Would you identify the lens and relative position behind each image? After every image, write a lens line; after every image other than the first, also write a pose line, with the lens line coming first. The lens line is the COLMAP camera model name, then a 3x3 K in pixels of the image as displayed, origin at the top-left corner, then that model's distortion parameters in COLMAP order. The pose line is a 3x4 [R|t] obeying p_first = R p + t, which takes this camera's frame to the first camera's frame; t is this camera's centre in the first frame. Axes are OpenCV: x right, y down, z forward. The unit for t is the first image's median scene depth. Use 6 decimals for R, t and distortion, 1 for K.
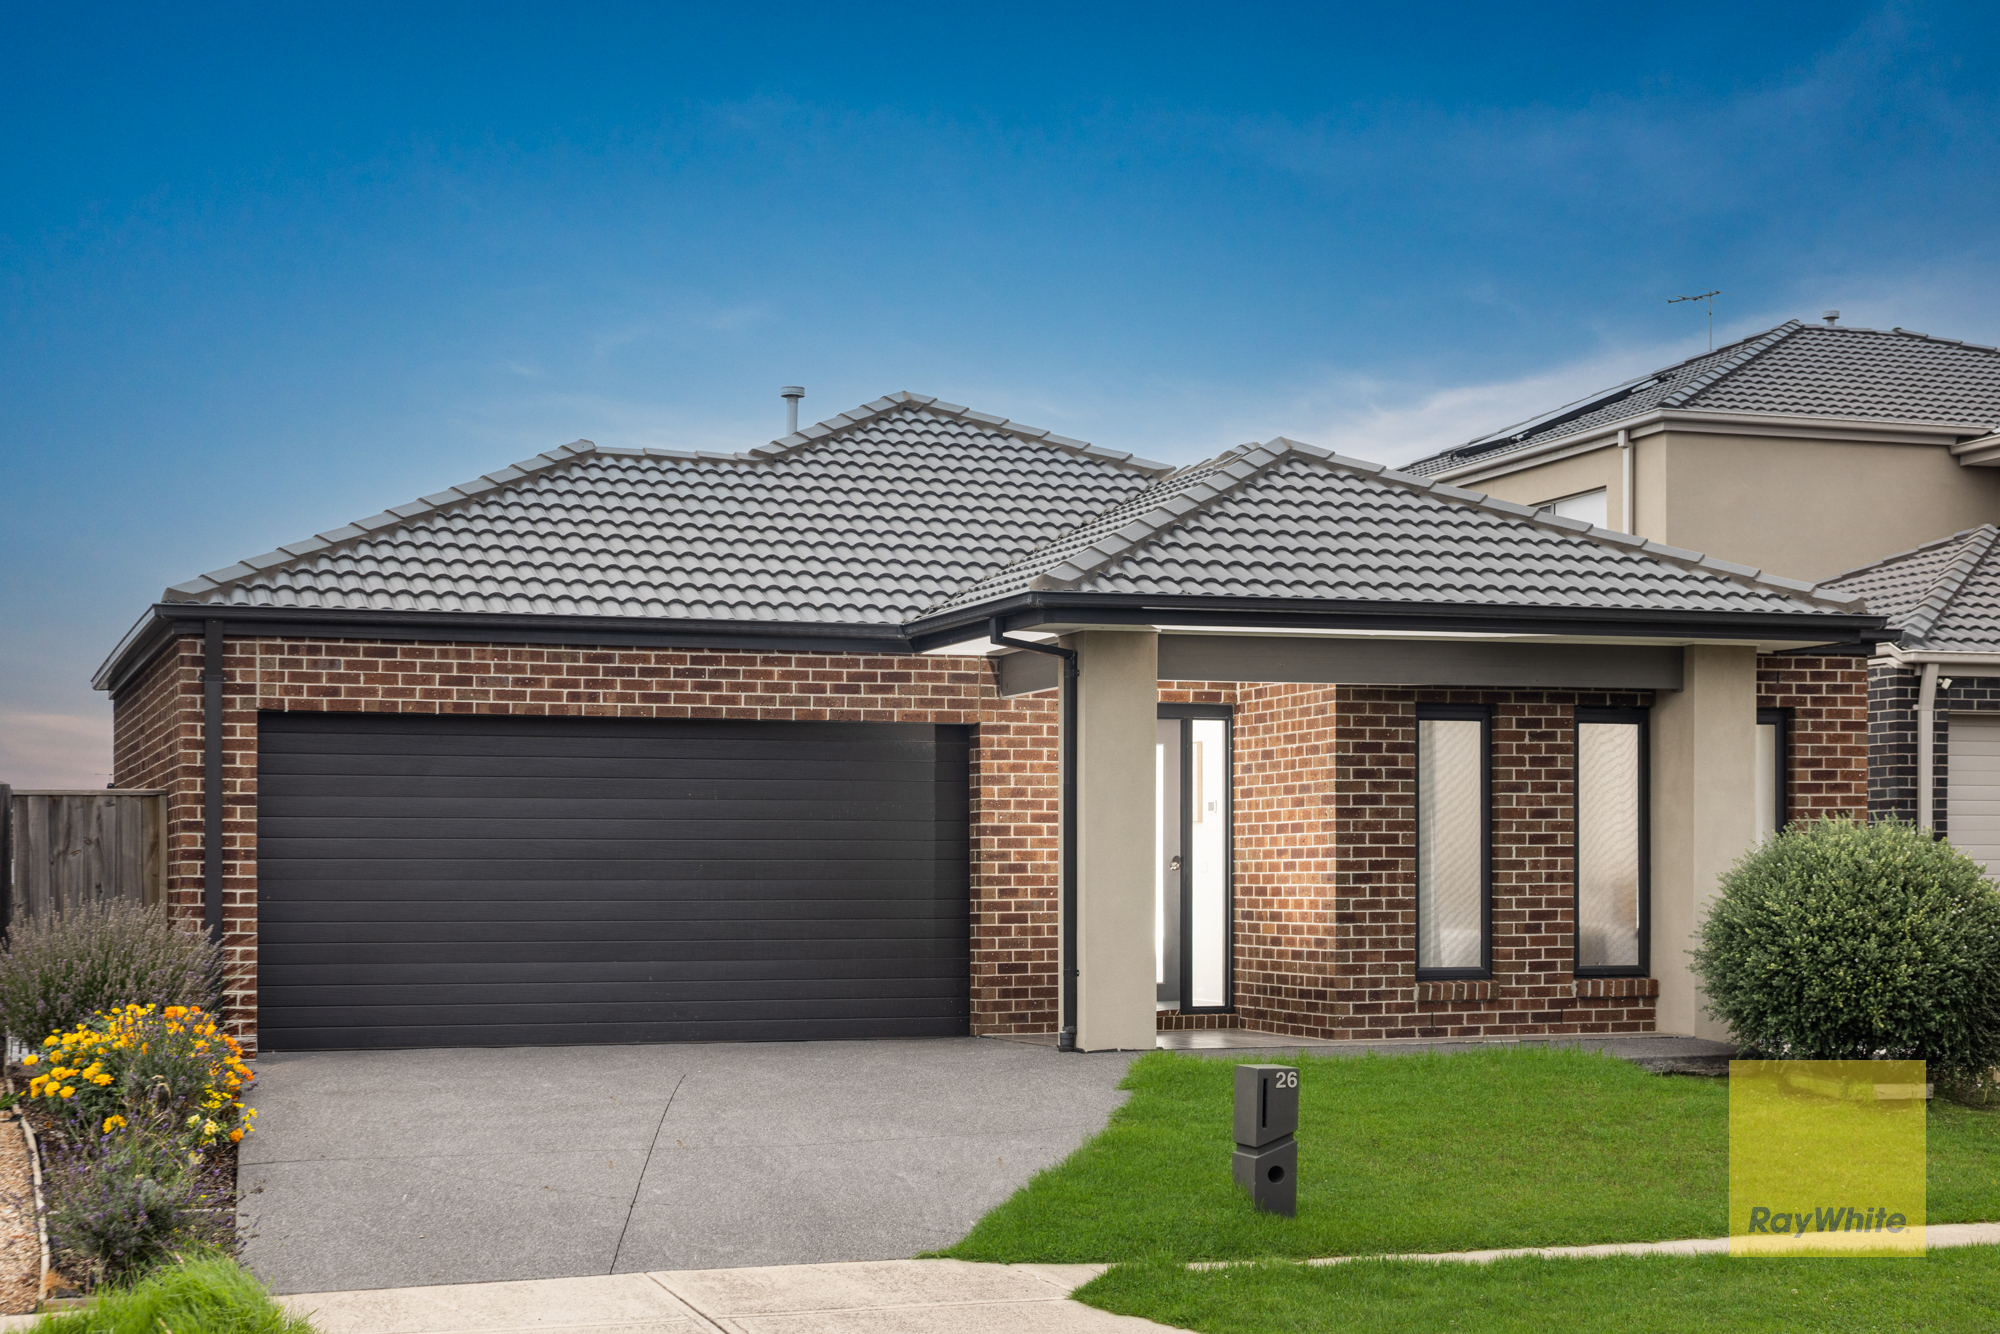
lens RADIAL K [[3081.5, 0, 999.9], [0, 3081.5, 665.9], [0, 0, 1]] dist [-0.019721, 0.000000]
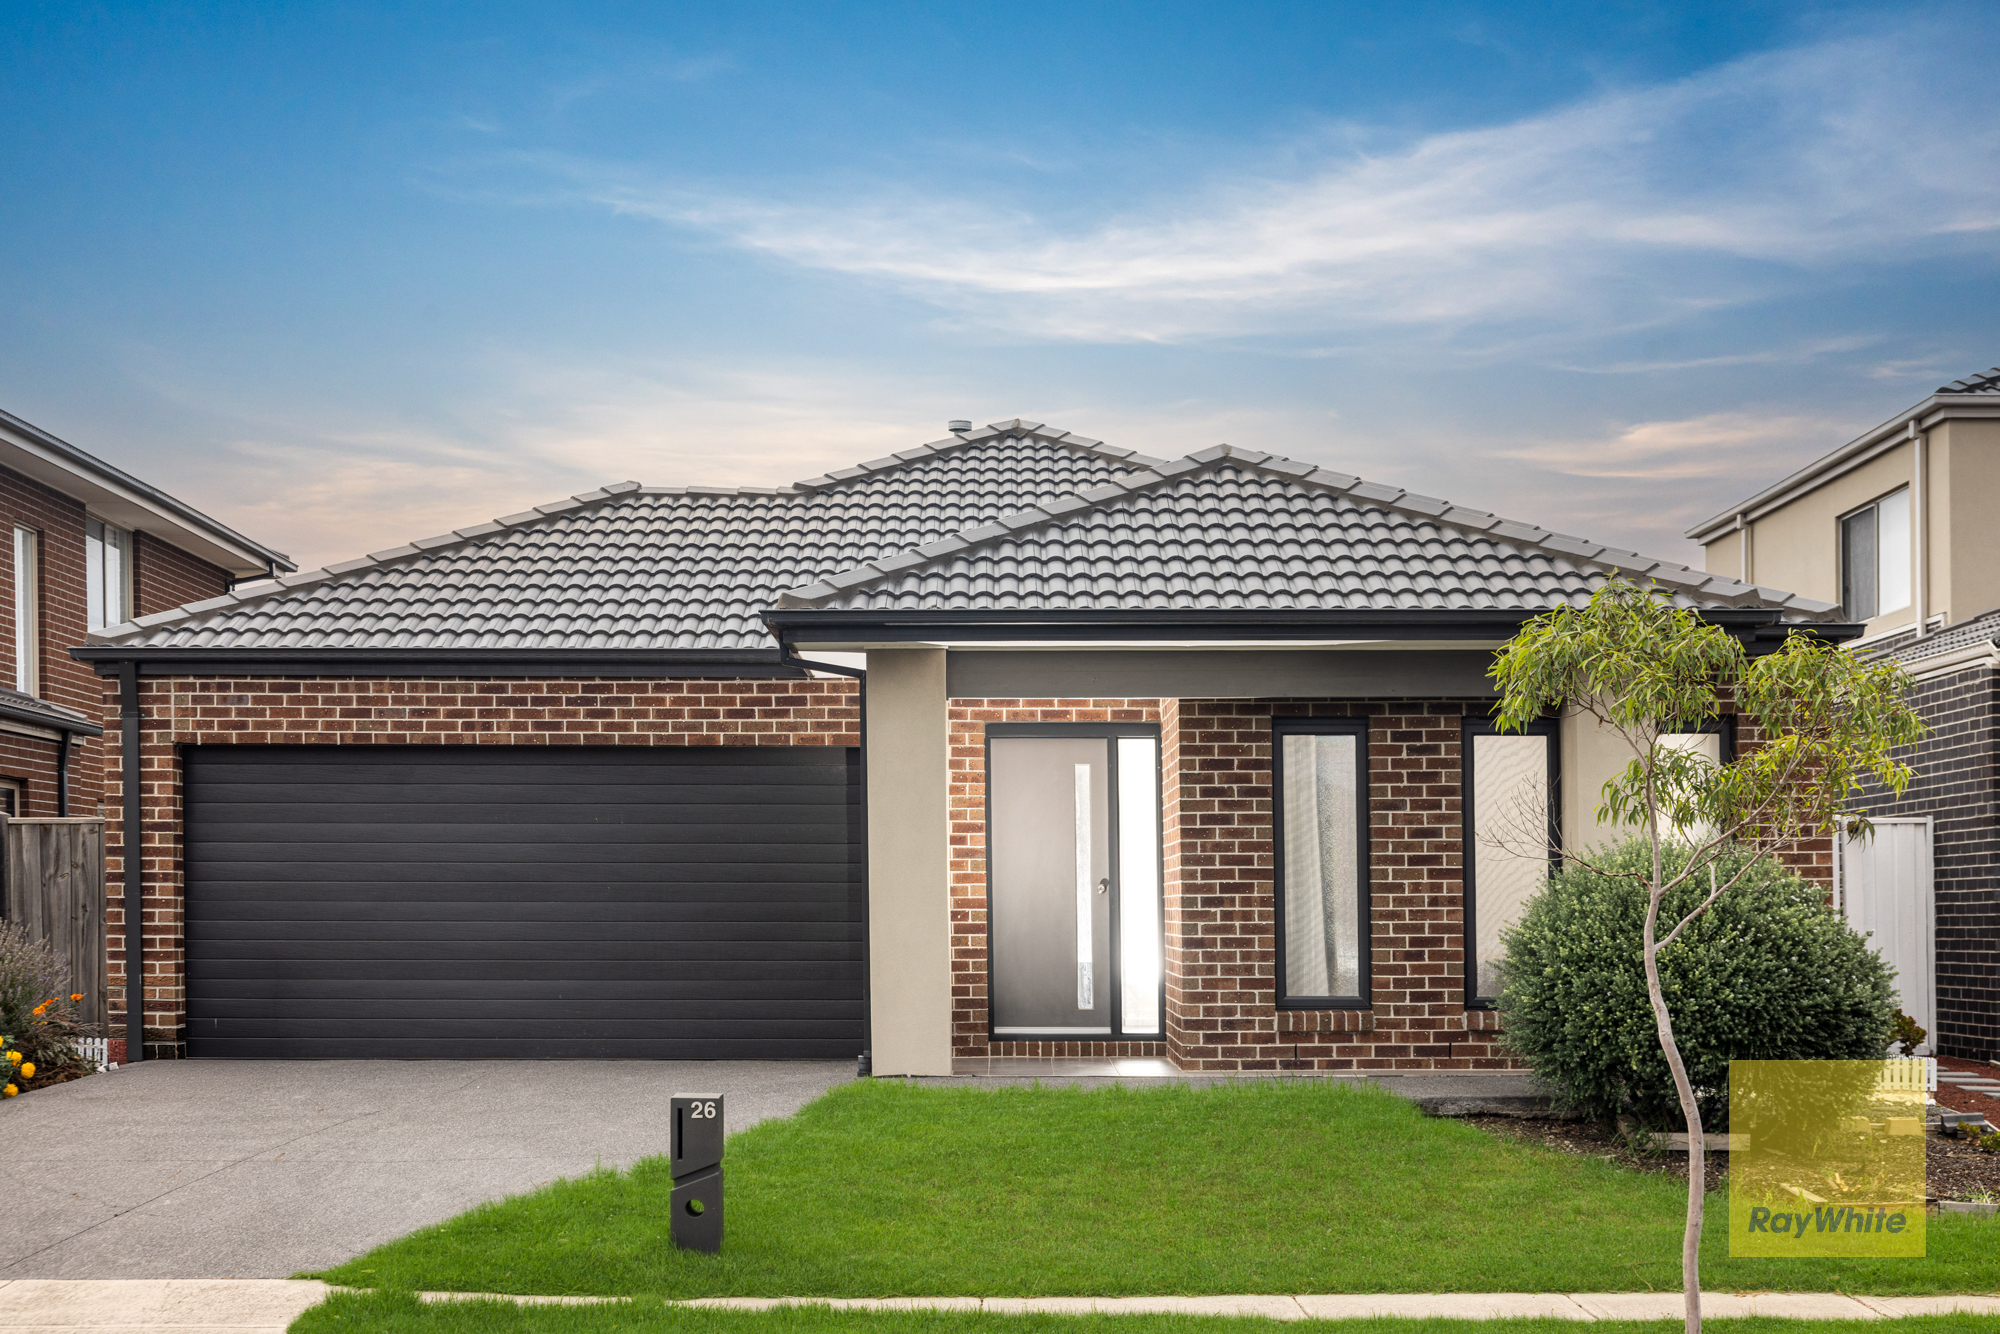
lens RADIAL K [[2905.3, 0, 1000.4], [0, 2905.3, 672.6], [0, 0, 1]] dist [-0.019918, 0.000000]
pose [[0.942643, -0.024094, -0.332931, 0.357229], [0.020547, 0.999688, -0.014171, 0.009419], [0.333168, 0.006517, 0.942845, 0.129421]]
